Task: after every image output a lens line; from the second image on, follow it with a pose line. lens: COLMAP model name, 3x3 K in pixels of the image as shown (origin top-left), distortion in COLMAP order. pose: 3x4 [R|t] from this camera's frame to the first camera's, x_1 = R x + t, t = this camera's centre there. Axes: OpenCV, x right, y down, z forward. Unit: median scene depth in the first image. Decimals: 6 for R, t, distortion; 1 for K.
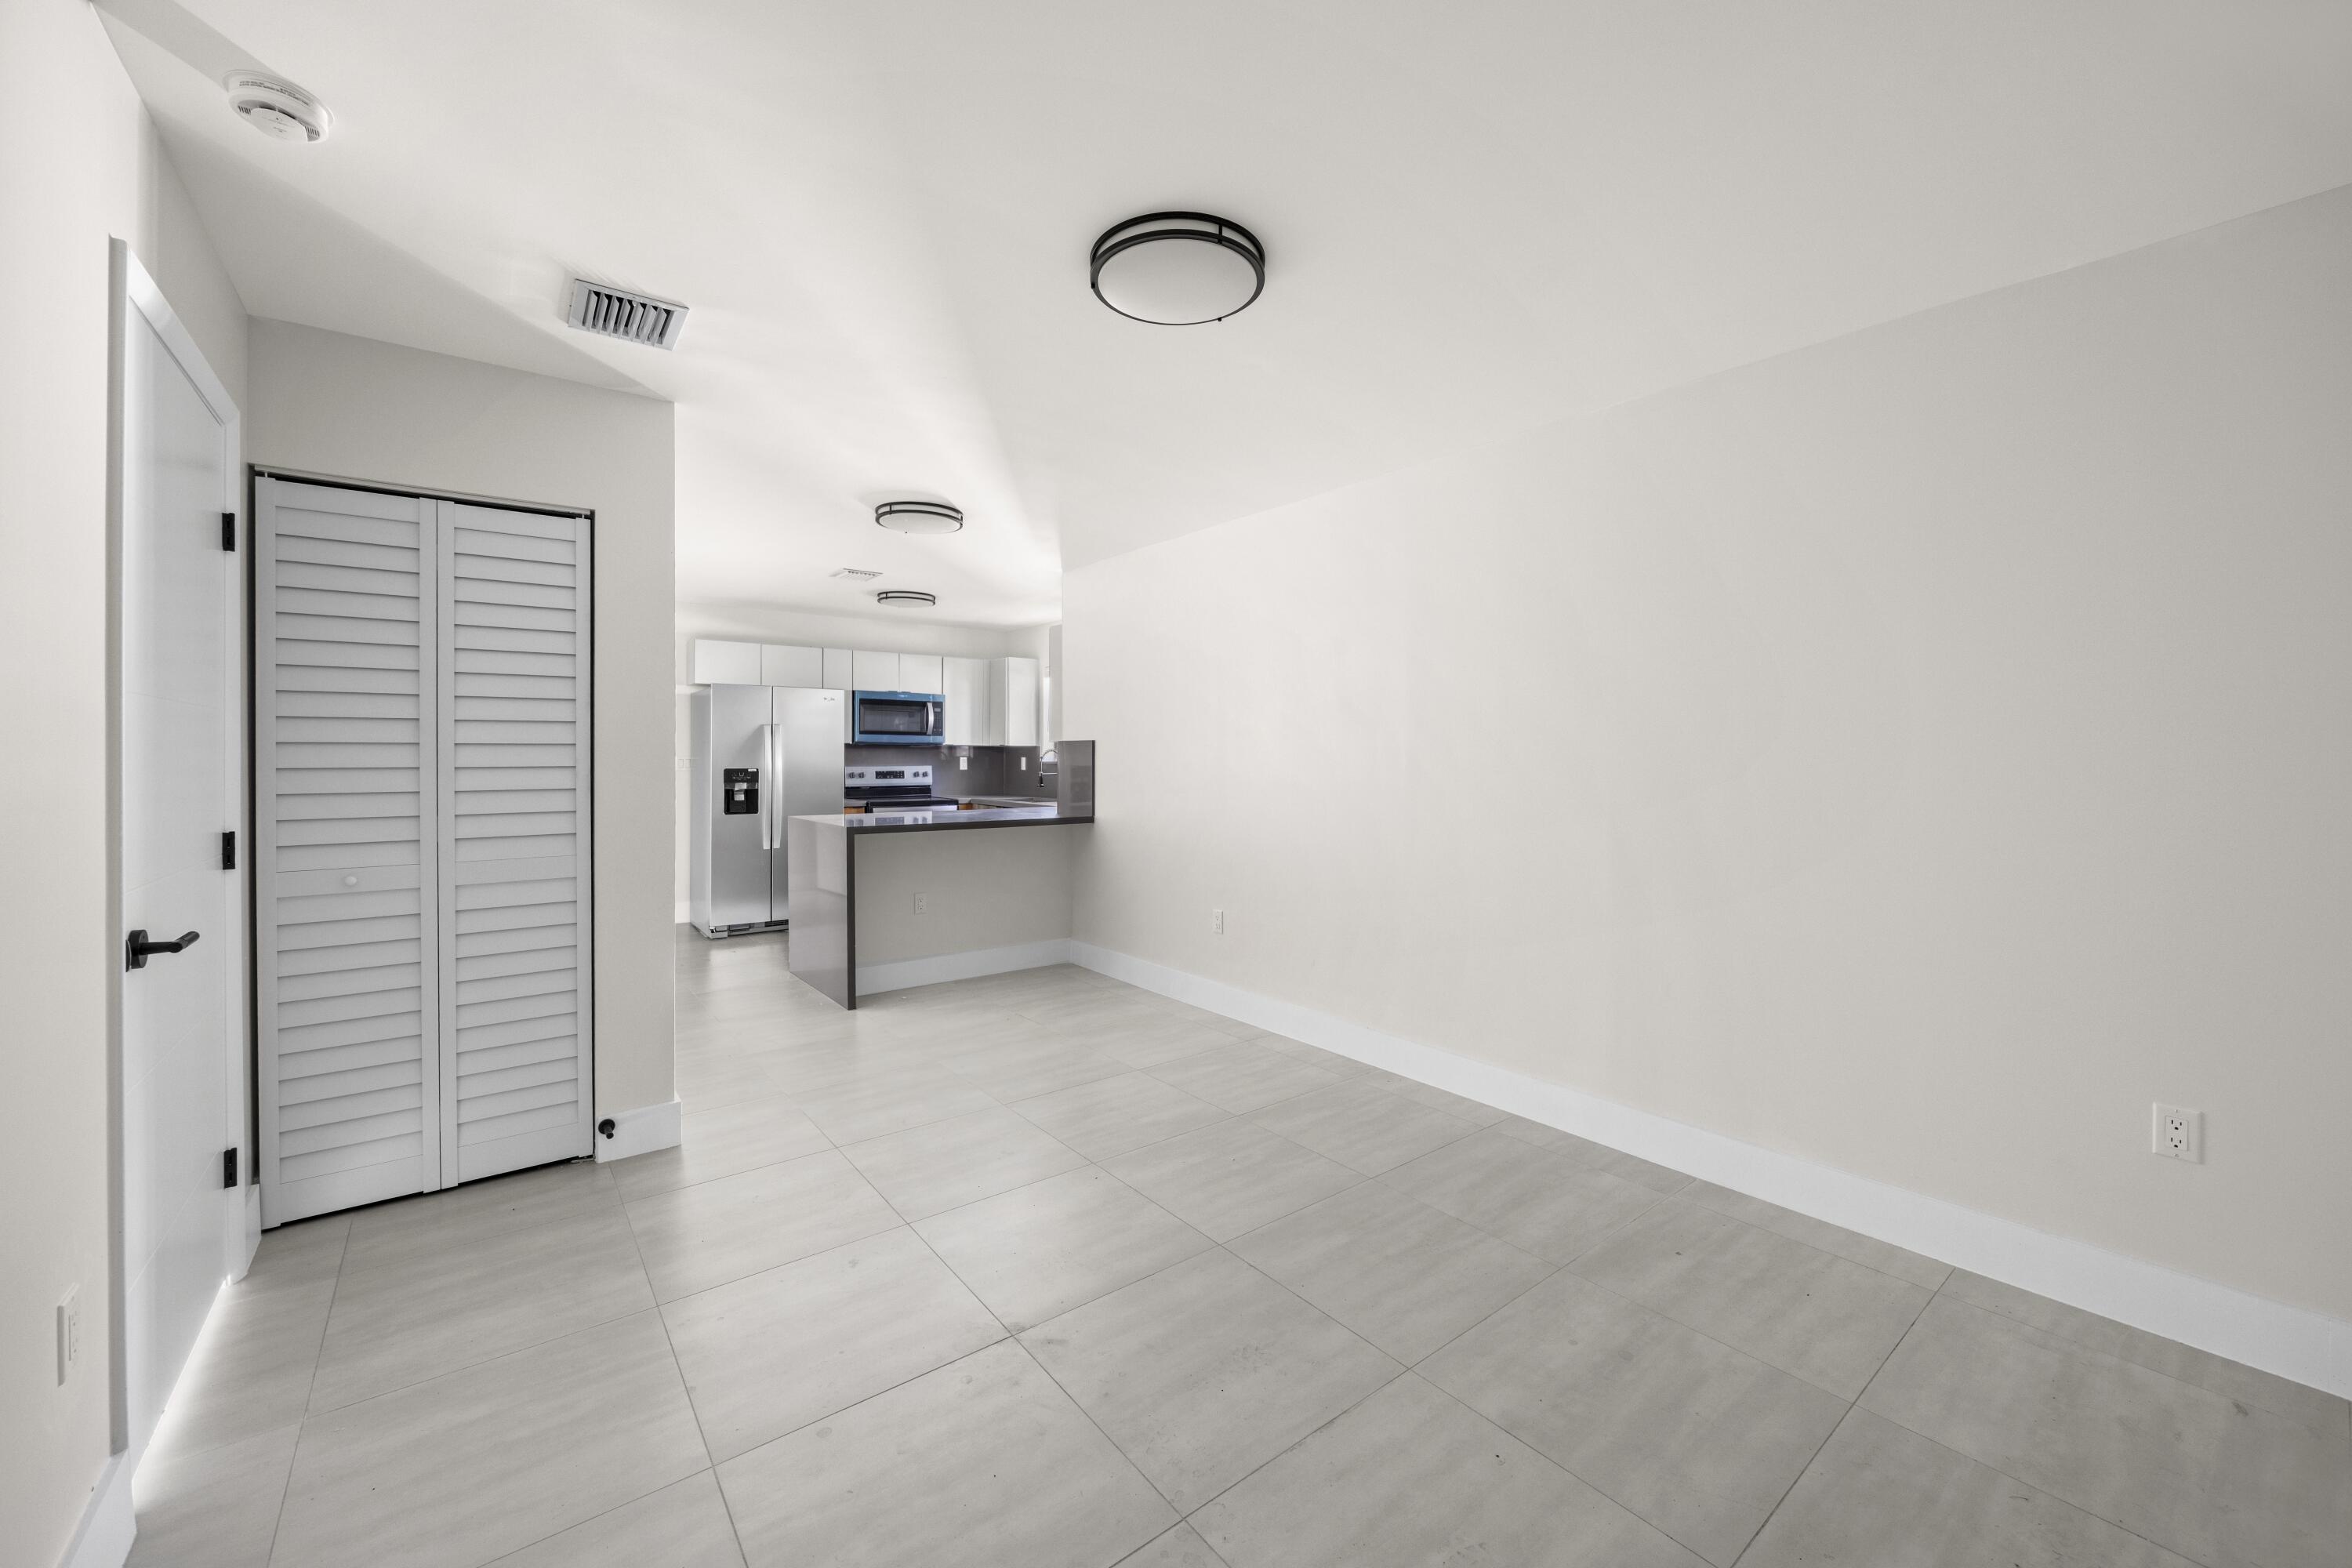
lens RADIAL K [[899.3, 0, 1175.8], [0, 899.3, 766.9], [0, 0, 1]] dist [-0.008750, 0.001092]
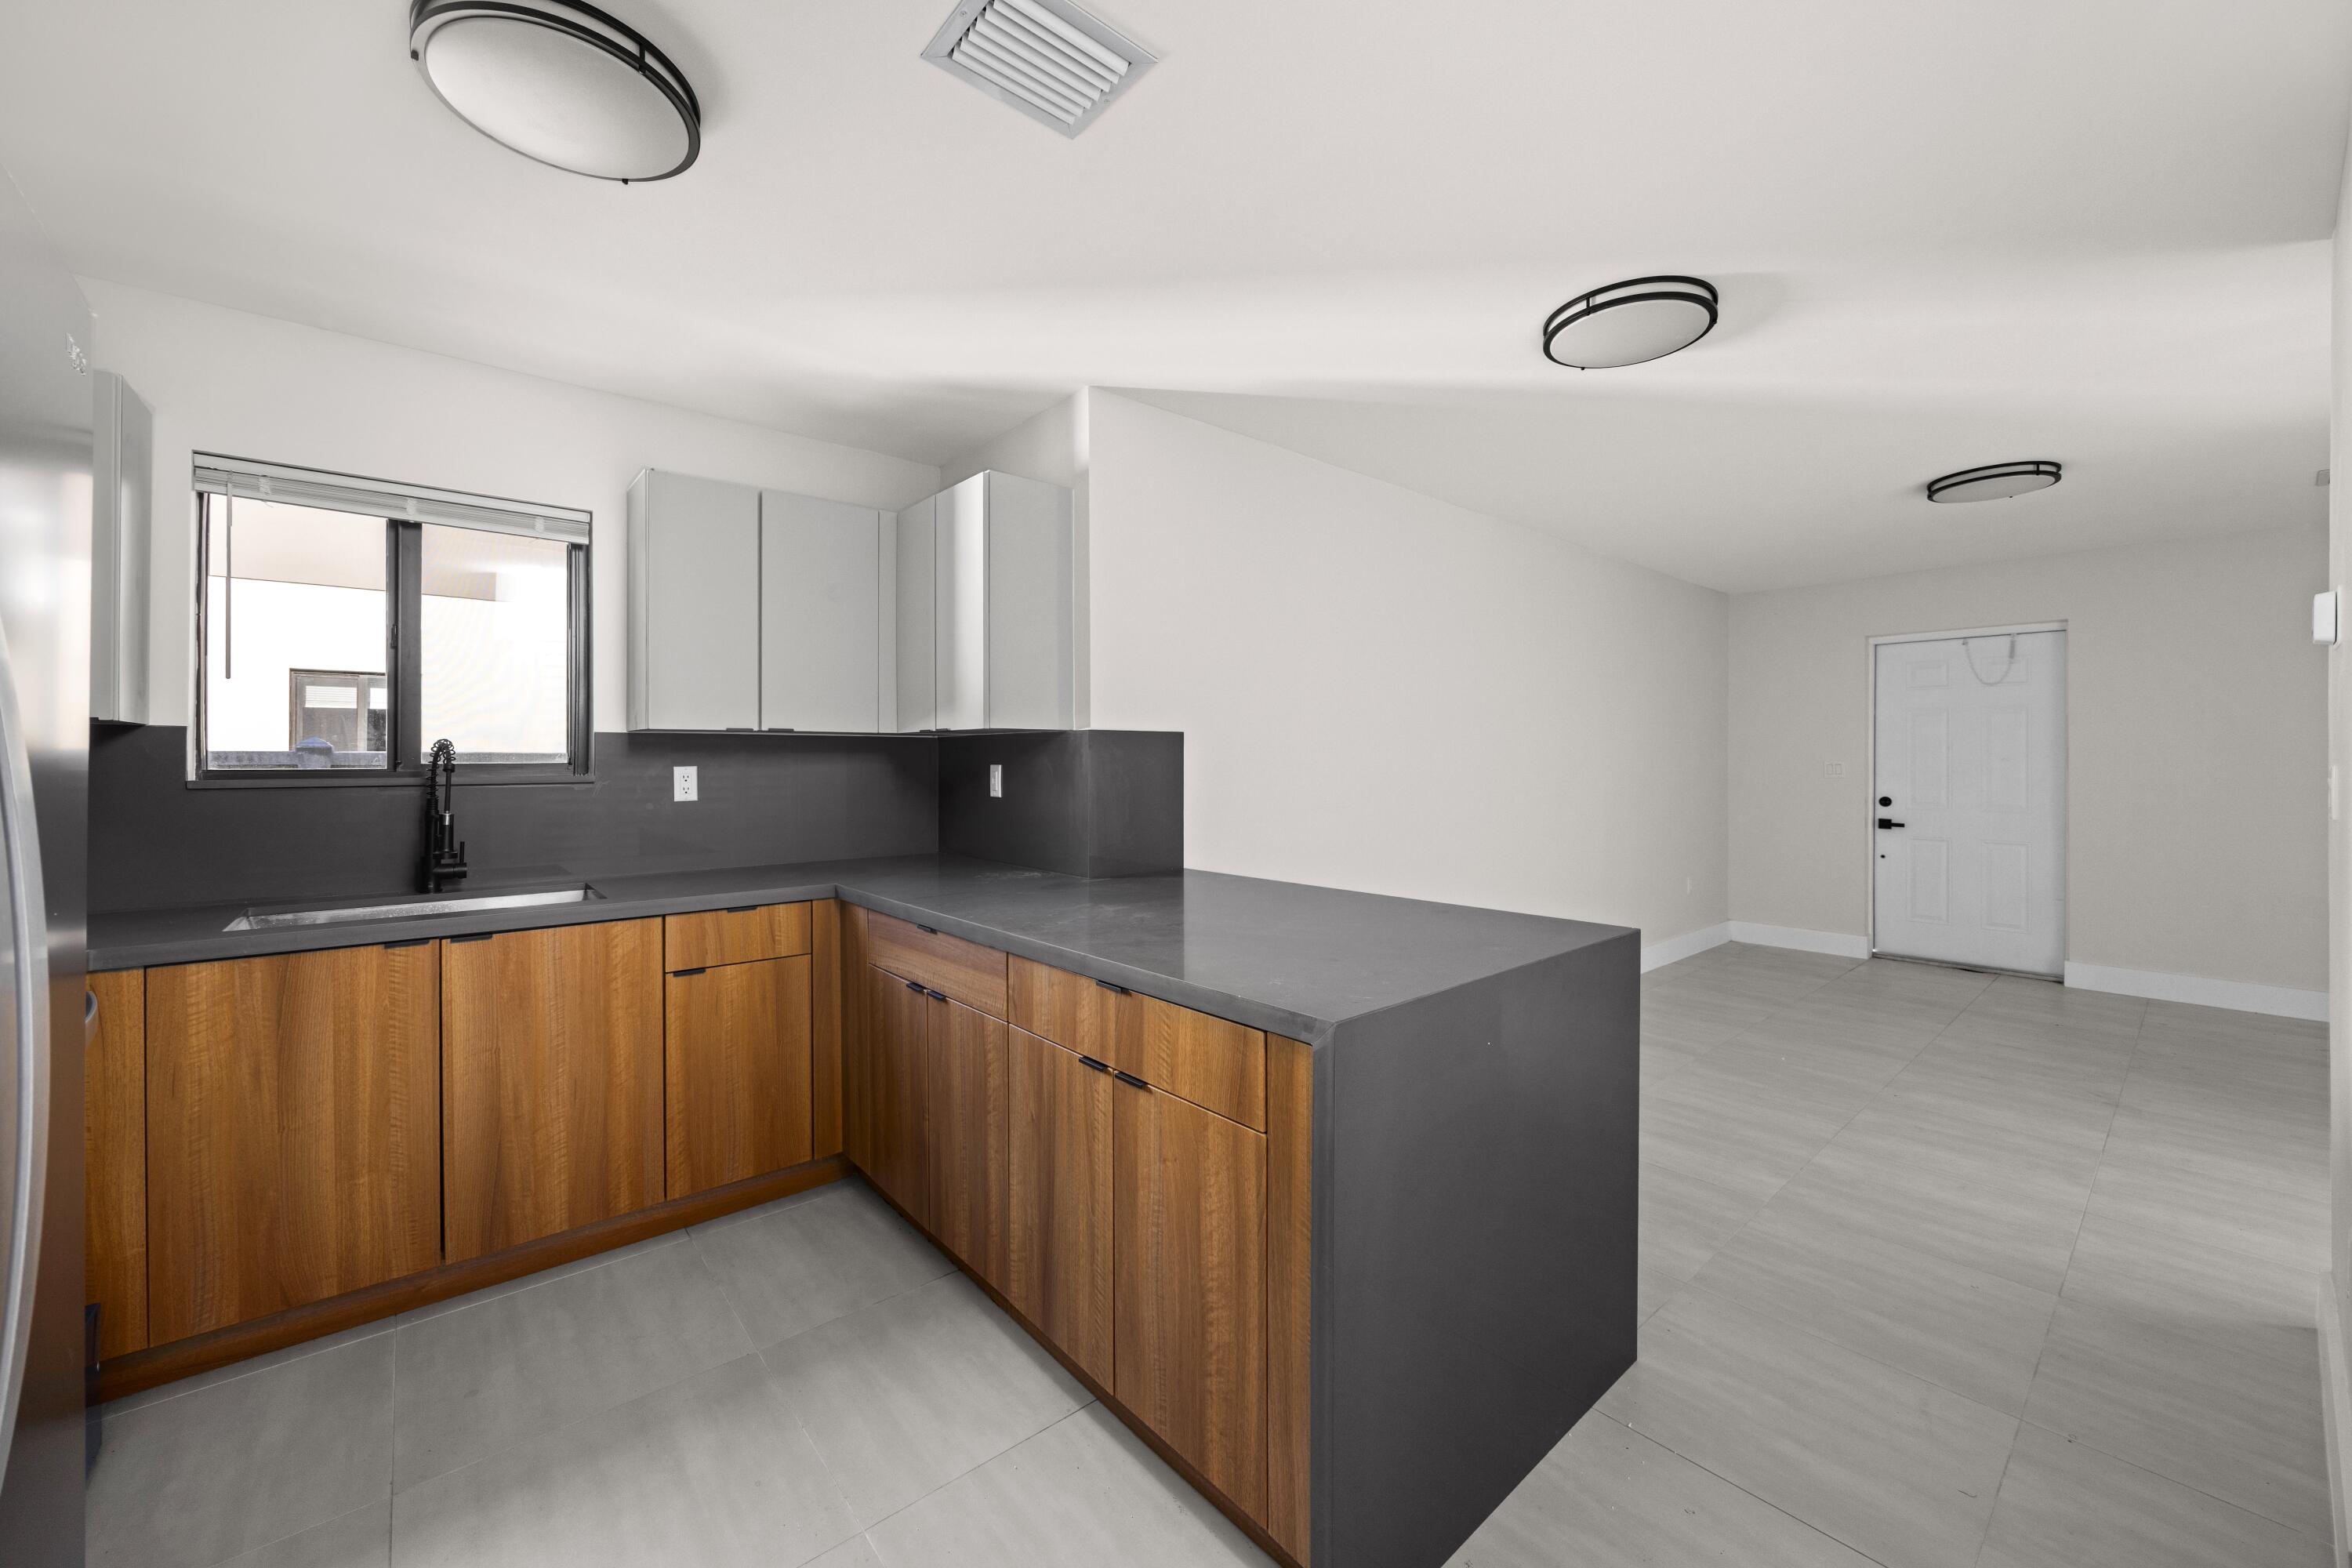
lens RADIAL K [[899.3, 0, 1170.0], [0, 899.3, 764.7], [0, 0, 1]] dist [-0.008750, 0.001092]
pose [[-0.040137, -0.010140, 0.999143, -0.466356], [0.012154, 0.999870, 0.010636, -0.010812], [-0.999120, 0.012570, -0.040009, 0.740756]]
